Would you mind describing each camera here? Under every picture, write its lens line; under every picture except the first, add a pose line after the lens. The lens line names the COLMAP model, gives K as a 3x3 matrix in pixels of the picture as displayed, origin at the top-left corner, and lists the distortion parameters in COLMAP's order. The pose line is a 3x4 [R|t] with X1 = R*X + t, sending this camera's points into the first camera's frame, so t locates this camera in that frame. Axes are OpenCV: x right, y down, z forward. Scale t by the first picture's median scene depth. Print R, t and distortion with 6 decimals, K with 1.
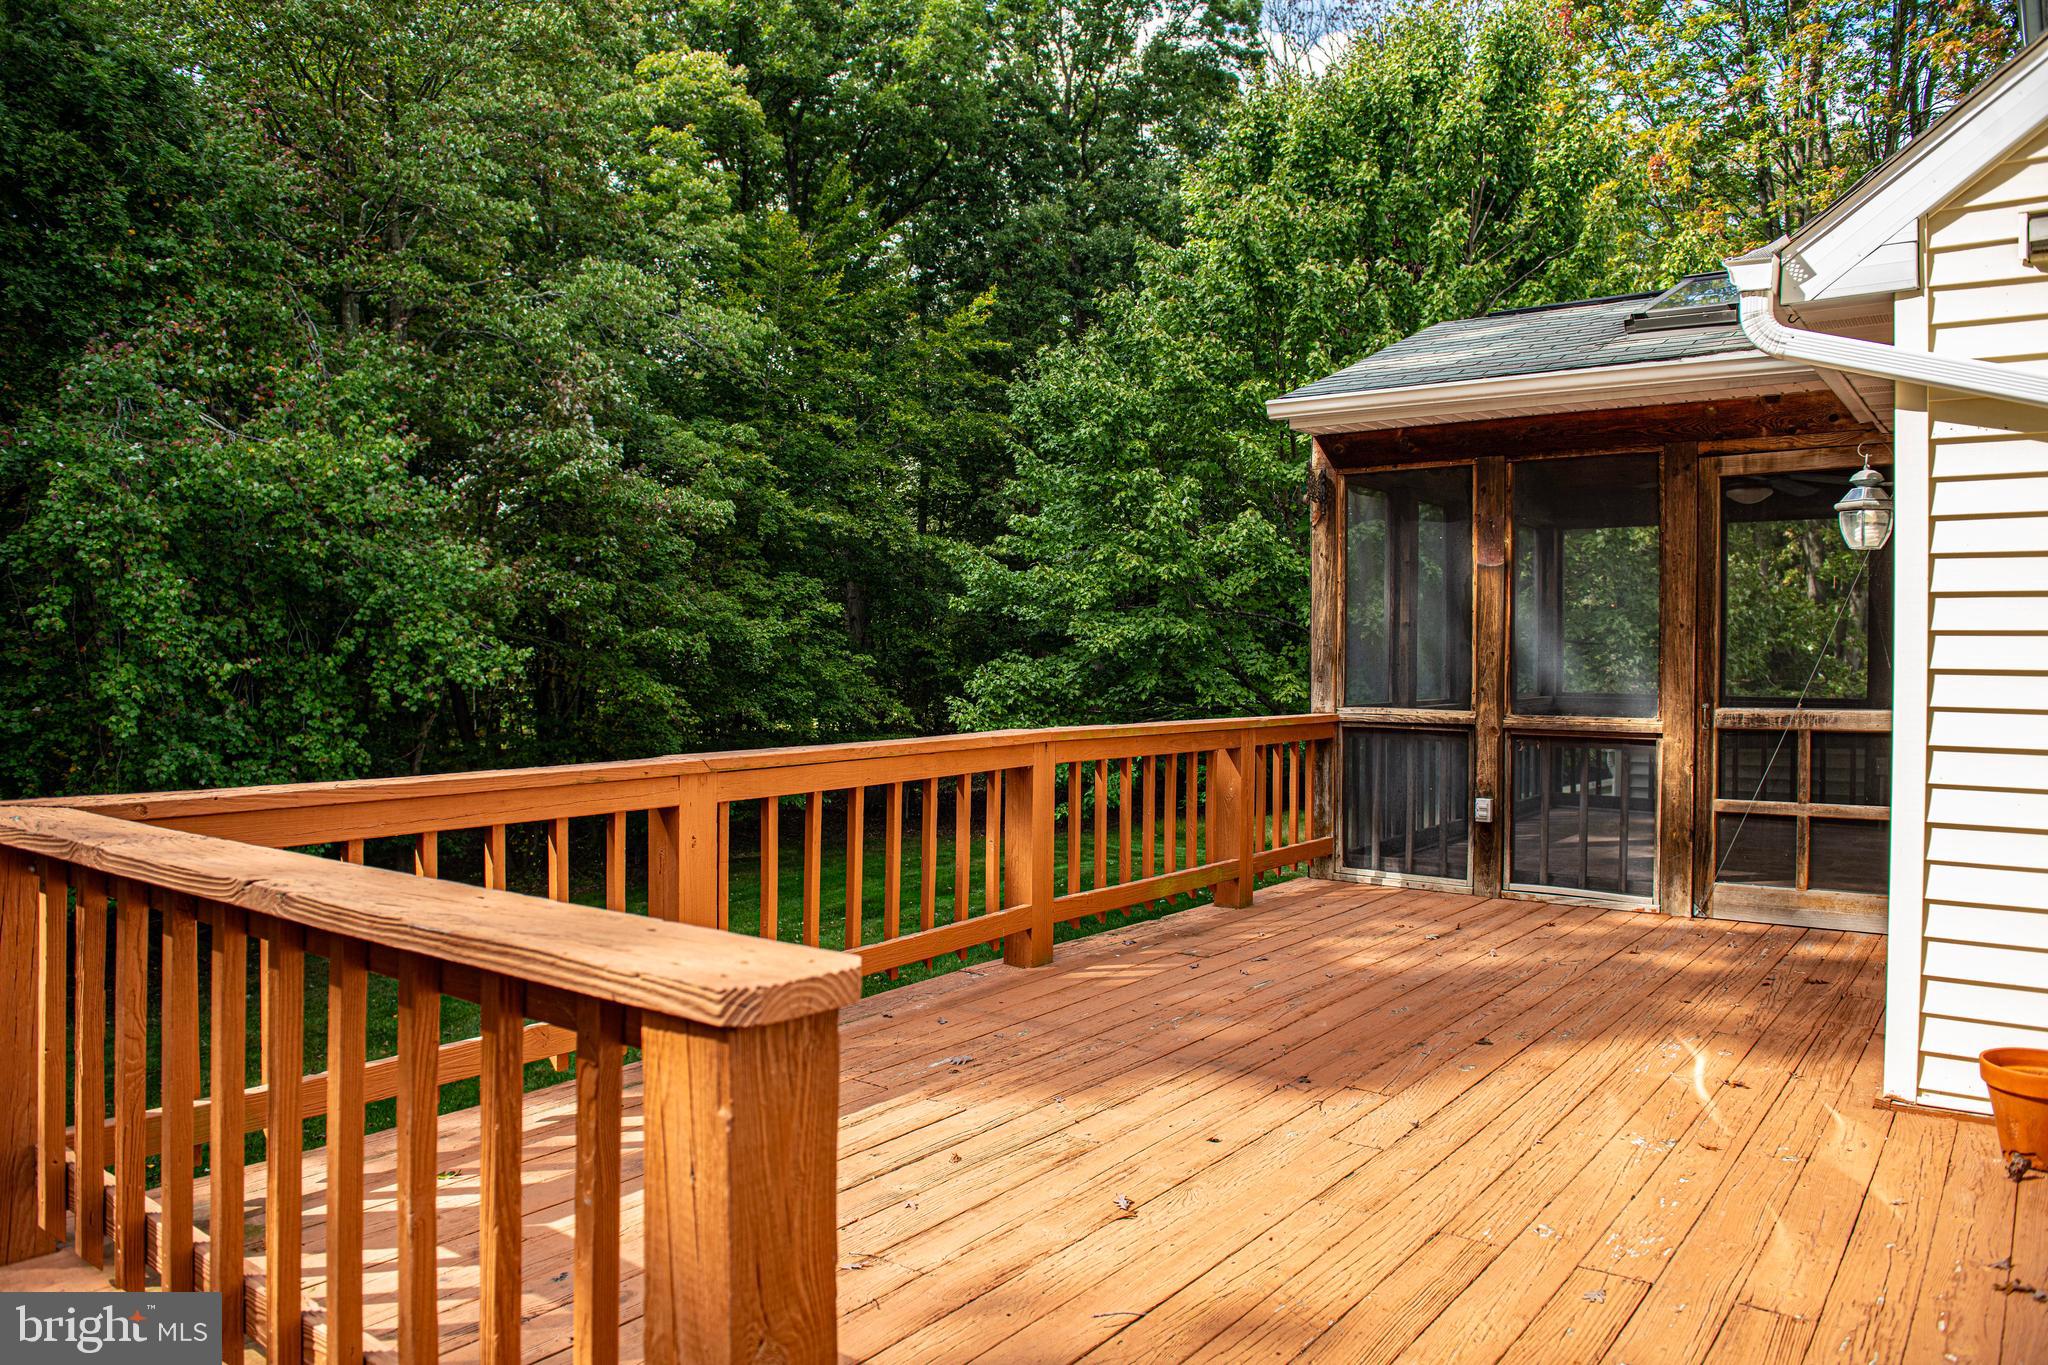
lens RADIAL K [[1403.8, 0, 1017.7], [0, 1403.8, 673.7], [0, 0, 1]] dist [-0.047314, -0.003222]
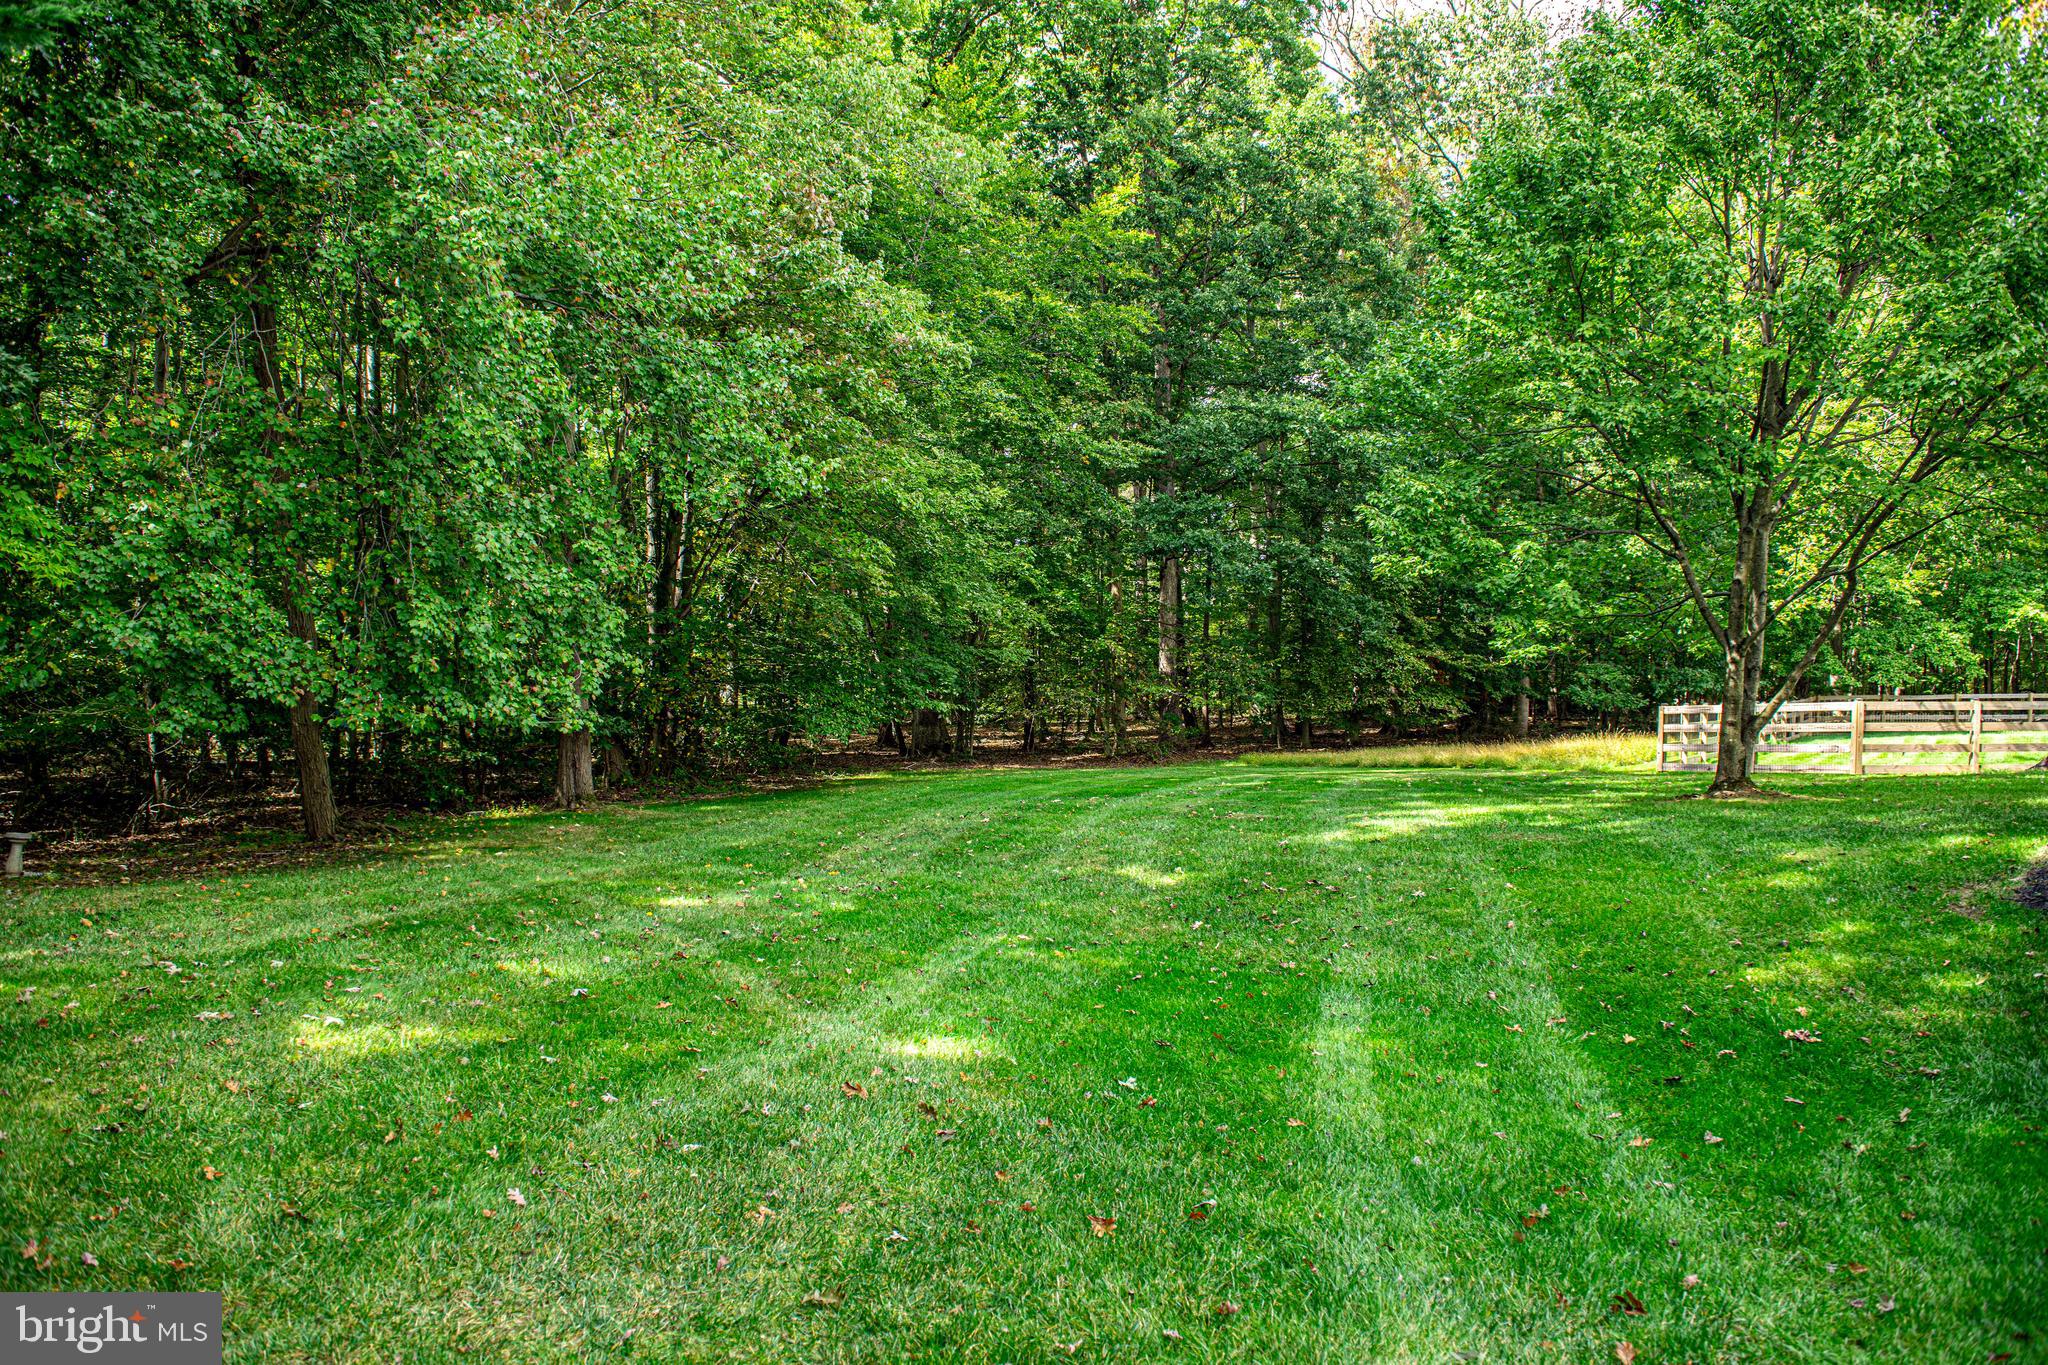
lens RADIAL K [[1403.8, 0, 1020.8], [0, 1403.8, 674.6], [0, 0, 1]] dist [-0.047314, -0.003222]
pose [[0.995228, 0.015200, 0.096383, -0.357274], [-0.014793, 0.999878, -0.004937, 0.136110], [-0.096446, 0.003488, 0.995332, 0.121023]]
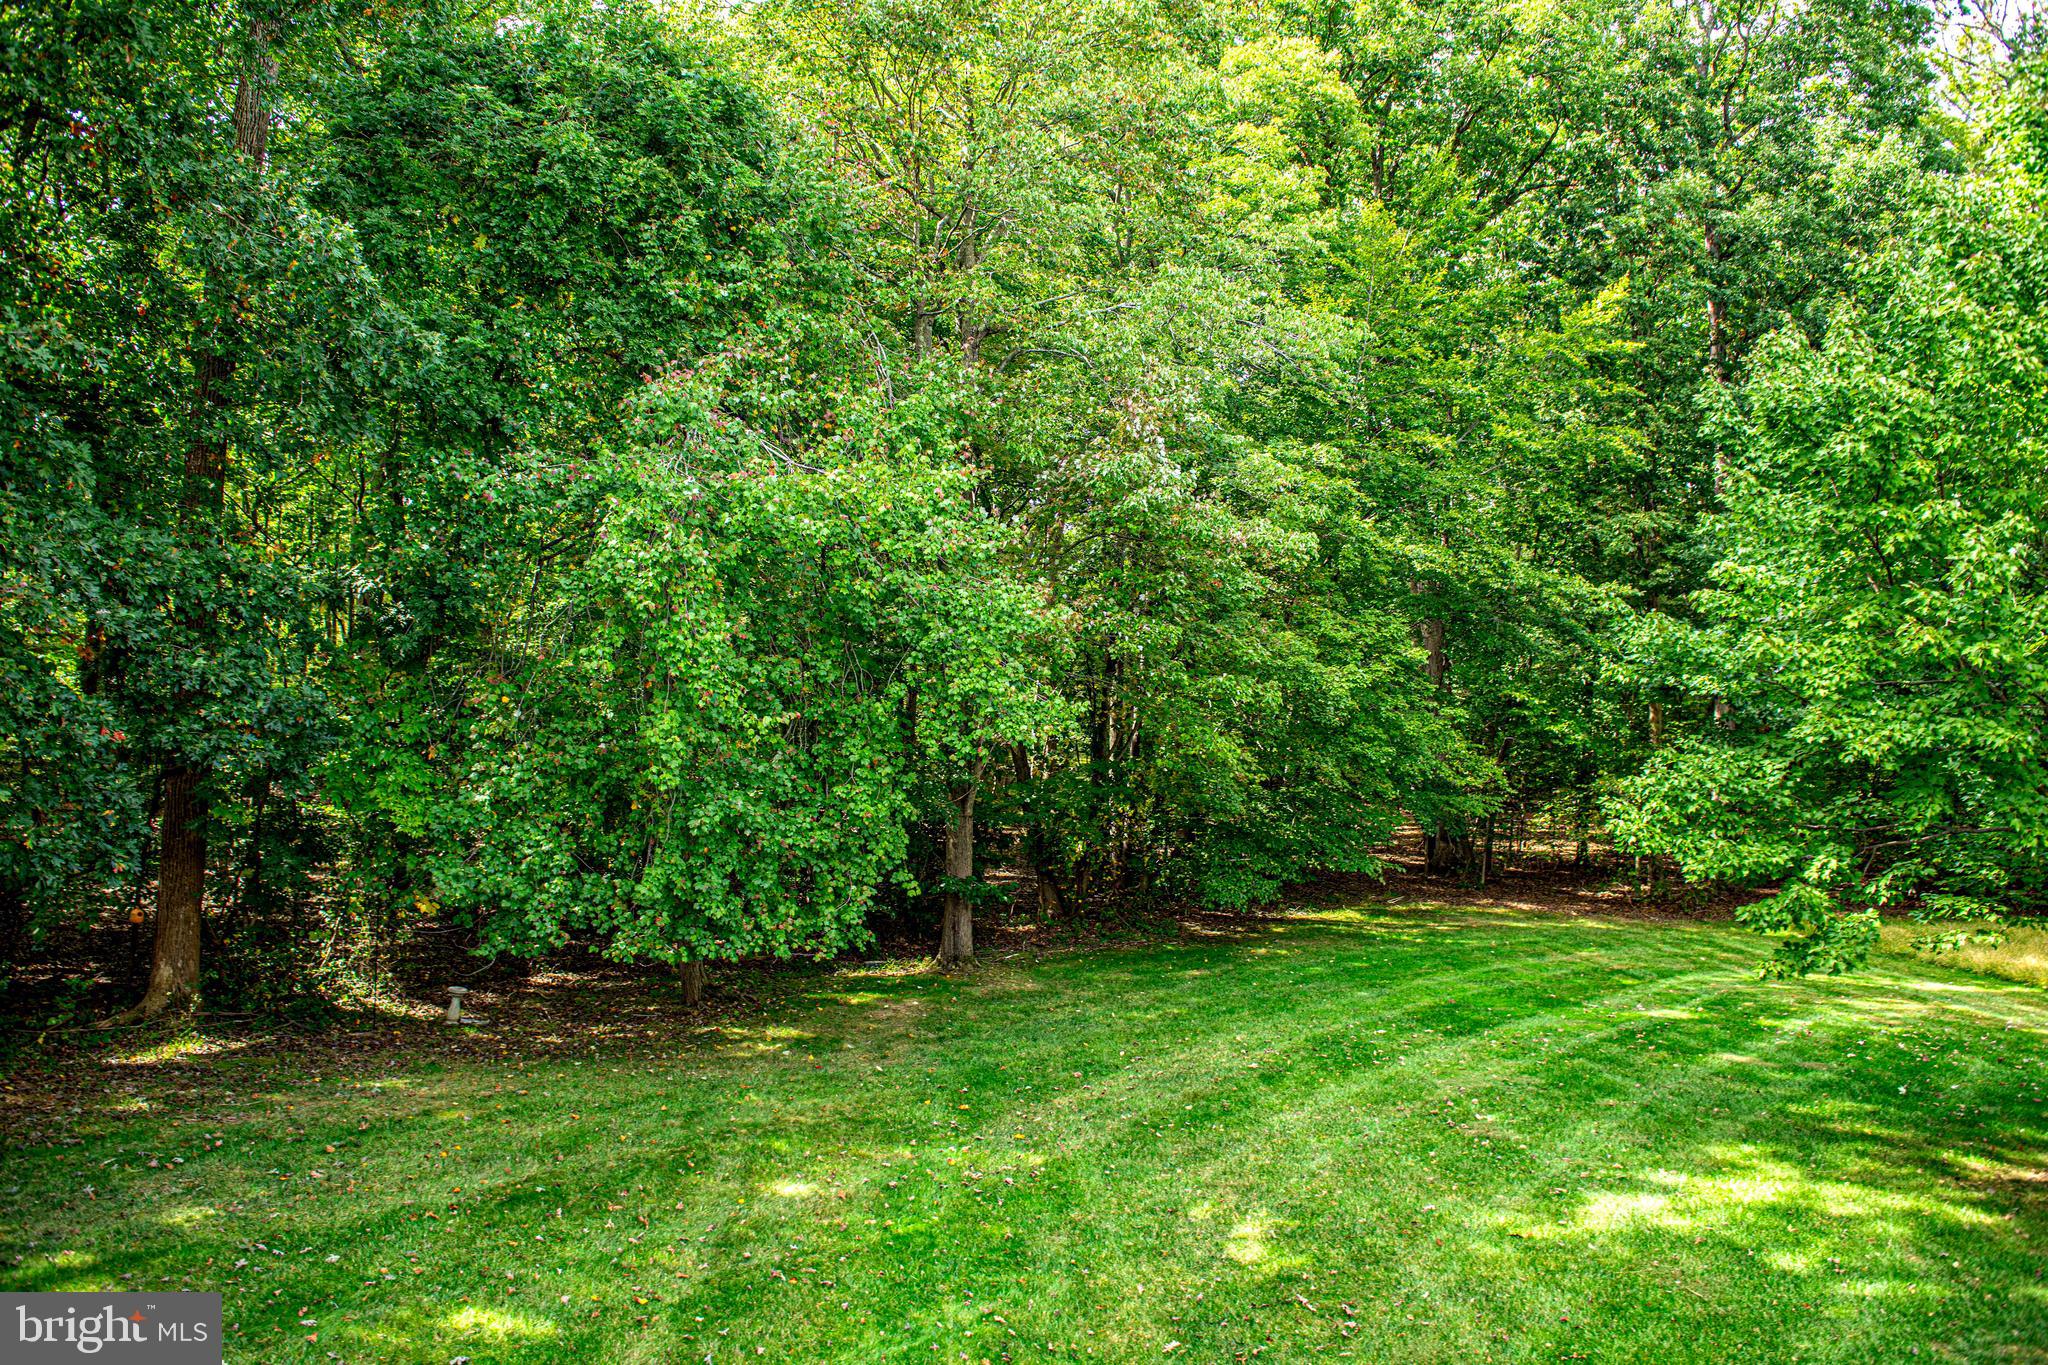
lens RADIAL K [[1403.8, 0, 1019.2], [0, 1403.8, 667.8], [0, 0, 1]] dist [-0.047314, -0.003222]
pose [[0.925529, 0.036470, -0.376917, -0.061201], [-0.043240, 0.999019, -0.009512, -0.033030], [0.376200, 0.025102, 0.926198, 0.178619]]
